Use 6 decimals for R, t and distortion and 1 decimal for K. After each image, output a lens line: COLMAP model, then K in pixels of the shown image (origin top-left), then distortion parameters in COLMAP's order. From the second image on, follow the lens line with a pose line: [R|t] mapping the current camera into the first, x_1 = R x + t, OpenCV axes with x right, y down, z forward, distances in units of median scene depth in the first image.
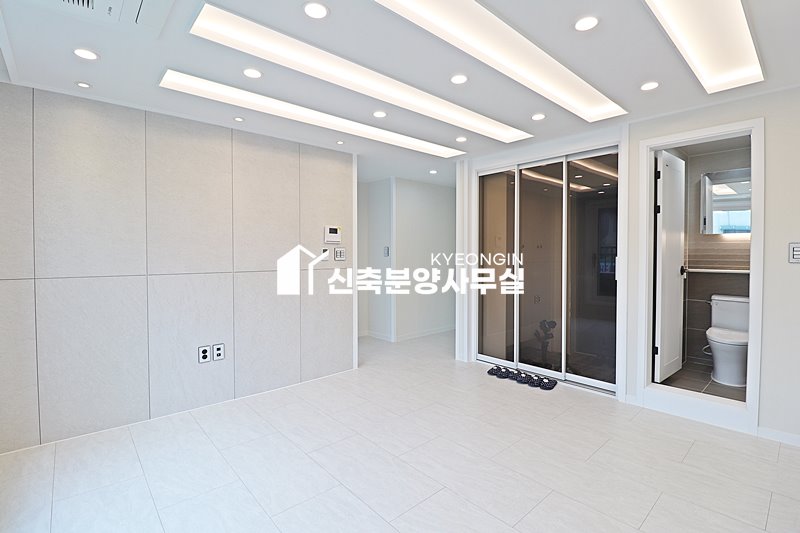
lens RADIAL K [[370.0, 0, 401.5], [0, 370.0, 259.6], [0, 0, 1]] dist [-0.009549, -0.007598]
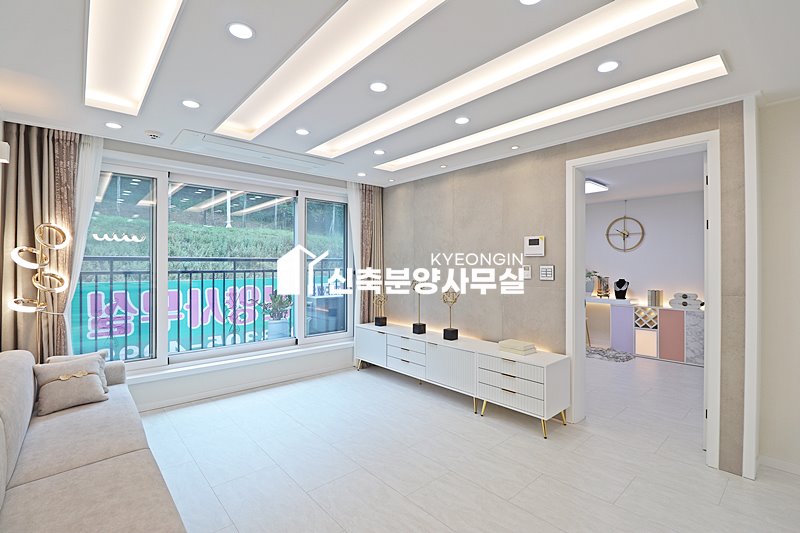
lens RADIAL K [[370.0, 0, 394.7], [0, 370.0, 266.5], [0, 0, 1]] dist [-0.009549, -0.007598]
pose [[-0.008478, 0.000105, -0.999964, 0.704471], [-0.016563, 0.999863, 0.000245, -0.016496], [0.999827, 0.016565, -0.008475, 0.670707]]
